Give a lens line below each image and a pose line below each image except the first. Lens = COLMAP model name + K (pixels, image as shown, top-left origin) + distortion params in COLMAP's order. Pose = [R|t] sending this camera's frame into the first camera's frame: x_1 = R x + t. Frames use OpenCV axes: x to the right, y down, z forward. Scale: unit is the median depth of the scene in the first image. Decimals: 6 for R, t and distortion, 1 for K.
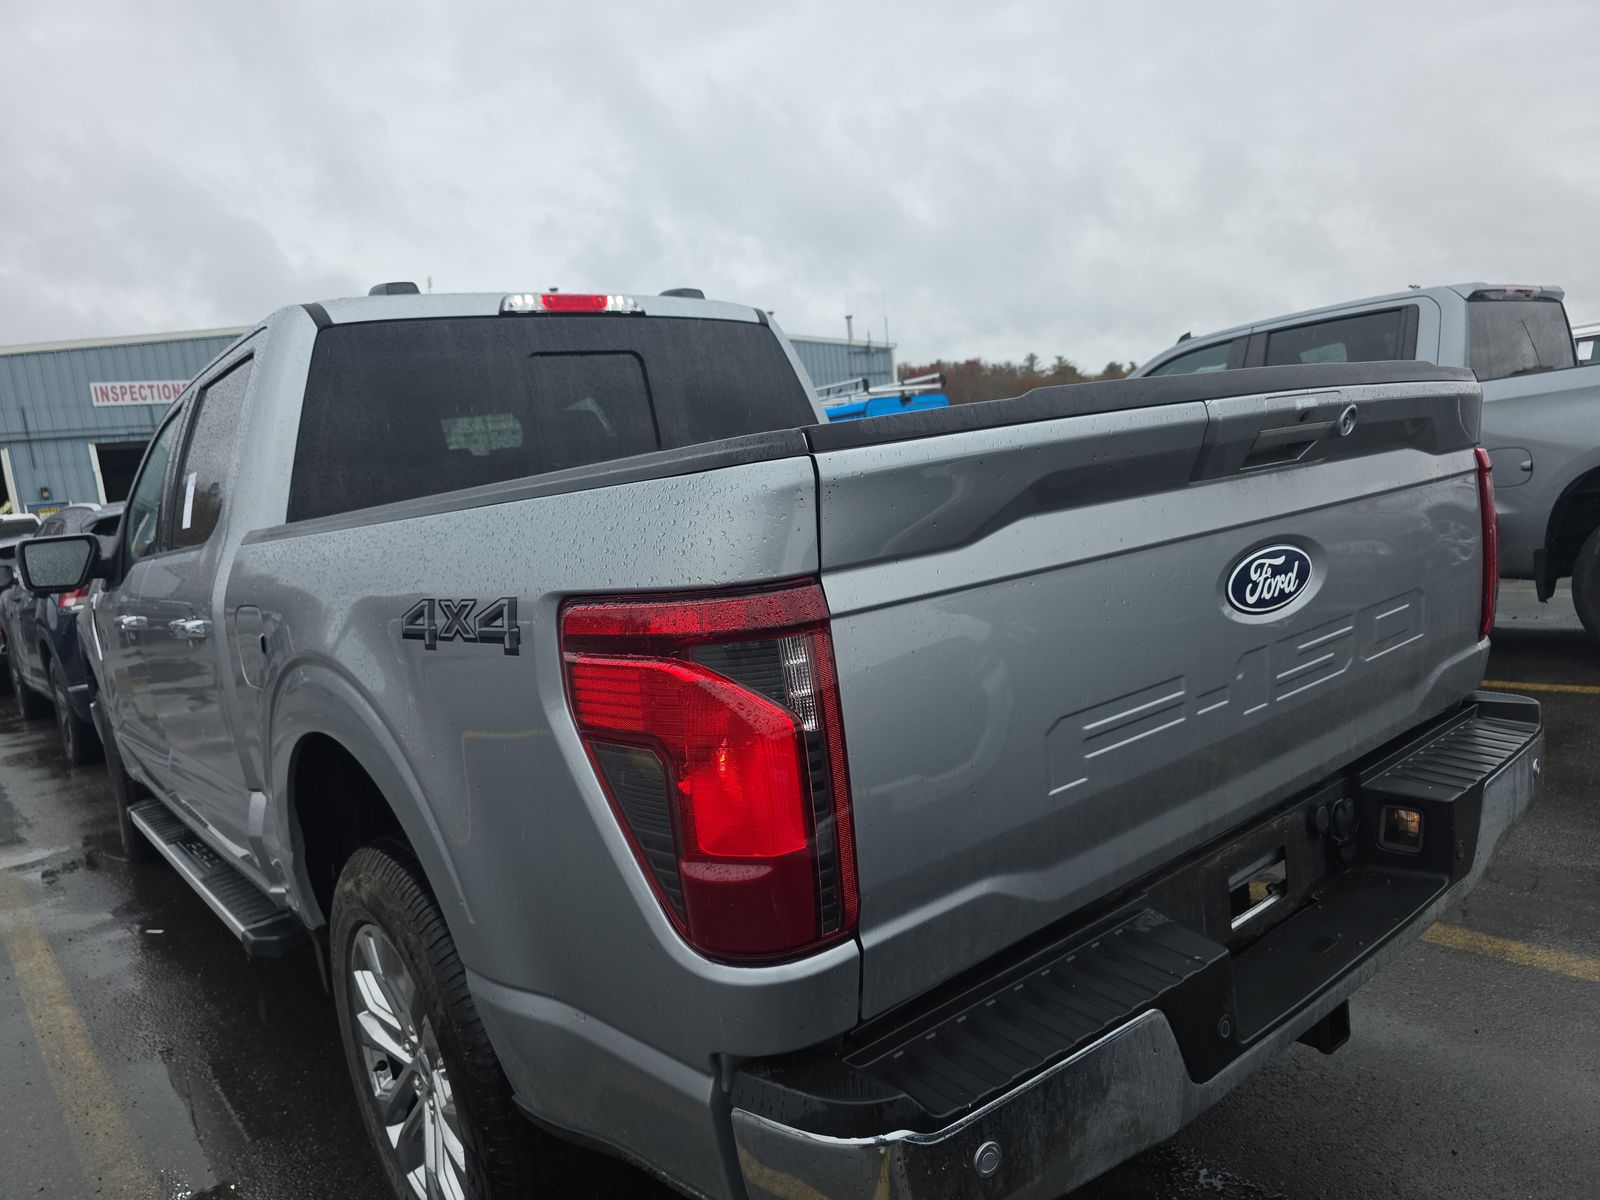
lens RADIAL K [[1046.9, 0, 808.8], [0, 1046.9, 639.8], [0, 0, 1]] dist [0.046663, -0.044457]
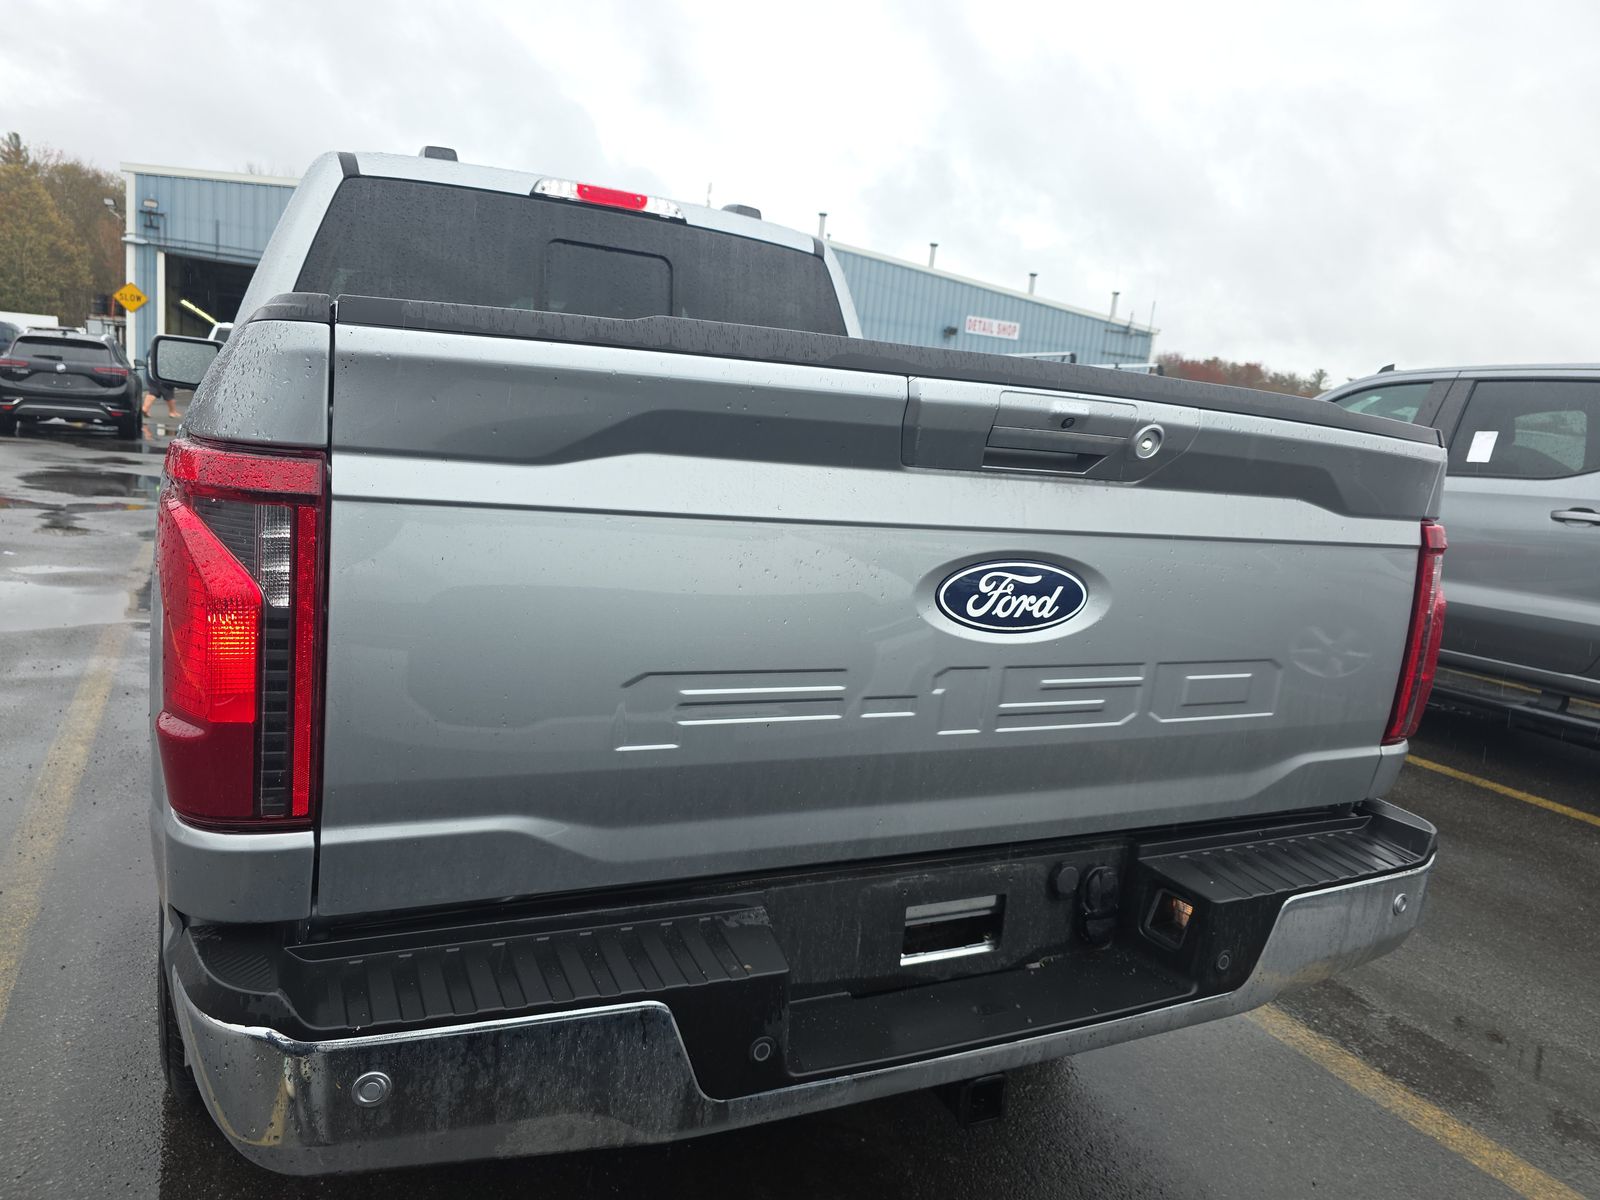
lens RADIAL K [[1053.2, 0, 800.0], [0, 1053.2, 600.0], [0, 0, 1]] dist [0.039796, -0.030446]
pose [[0.953864, 0.235004, -0.186858, 0.353189], [-0.232922, 0.971924, 0.033341, -0.034794], [0.189447, 0.011721, 0.981821, 0.070849]]
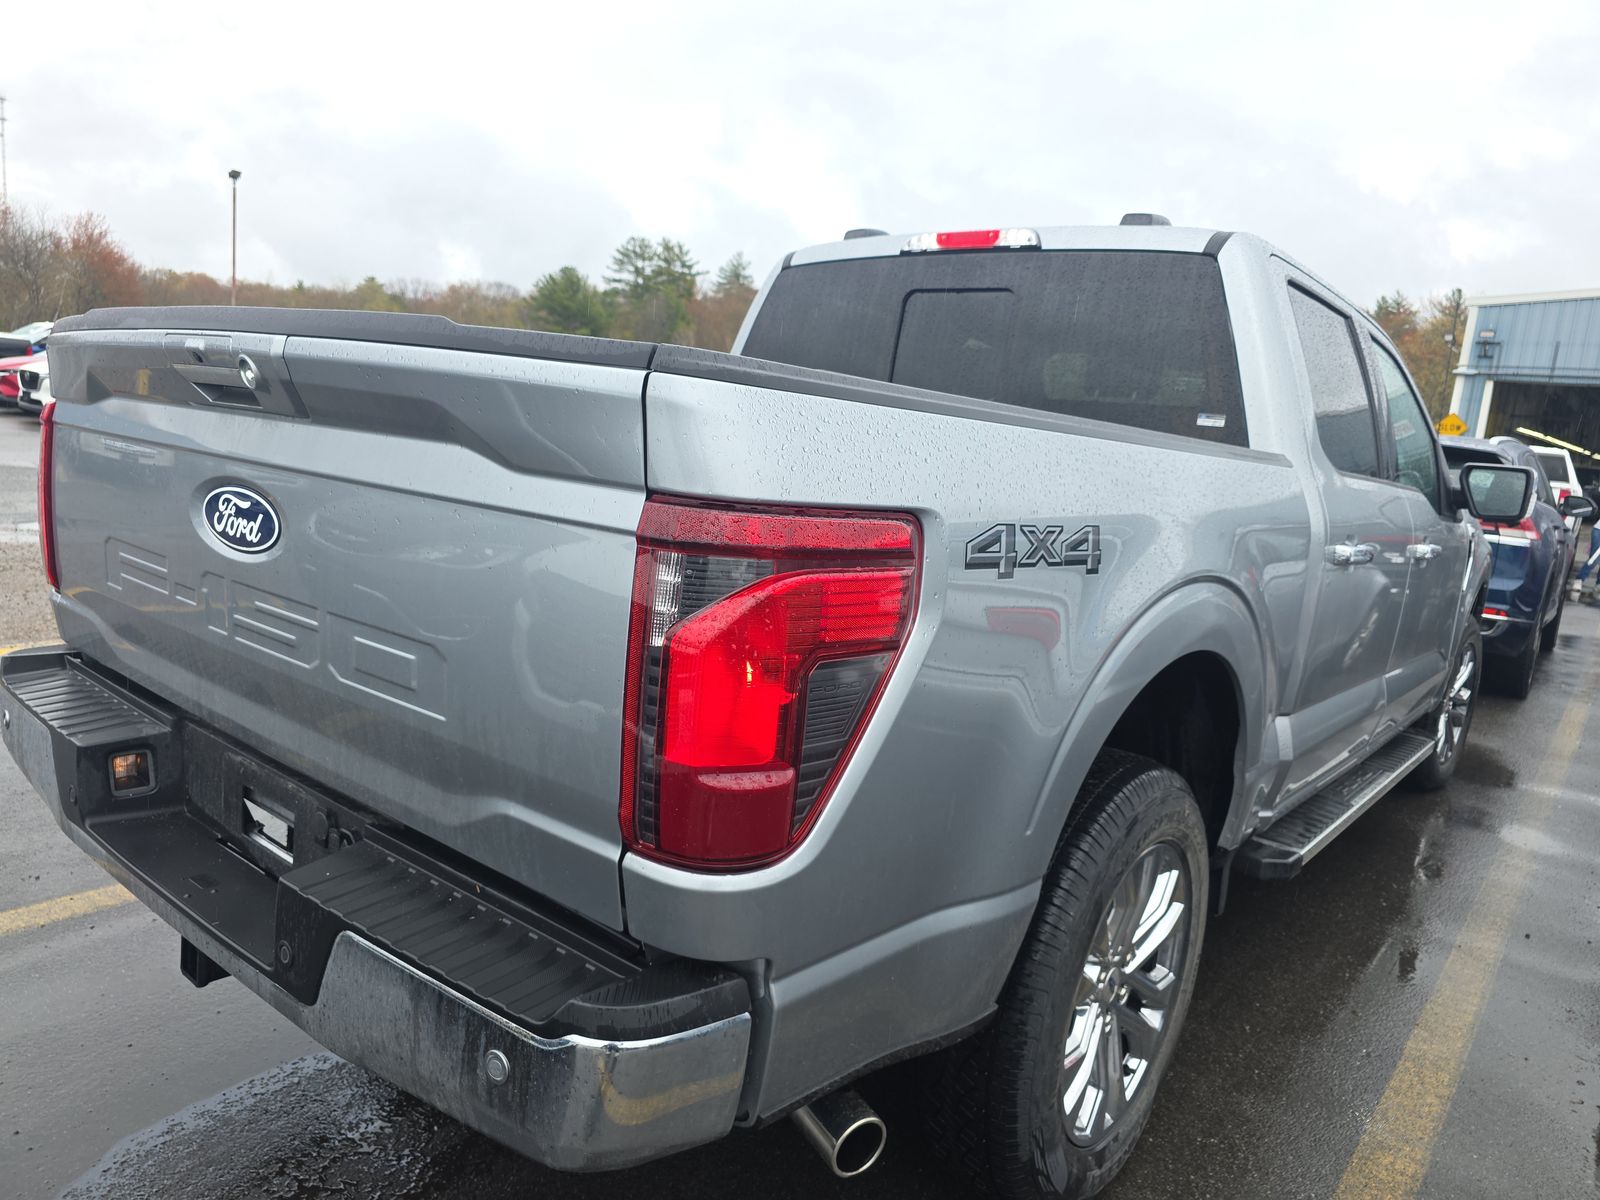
lens RADIAL K [[1105.2, 0, 835.9], [0, 1105.2, 599.1], [0, 0, 1]] dist [0.048072, -0.055969]
pose [[0.210342, 0.273048, -0.938723, 1.288483], [-0.263942, 0.940409, 0.214396, -0.297493], [0.941324, 0.202672, 0.269876, 1.032035]]
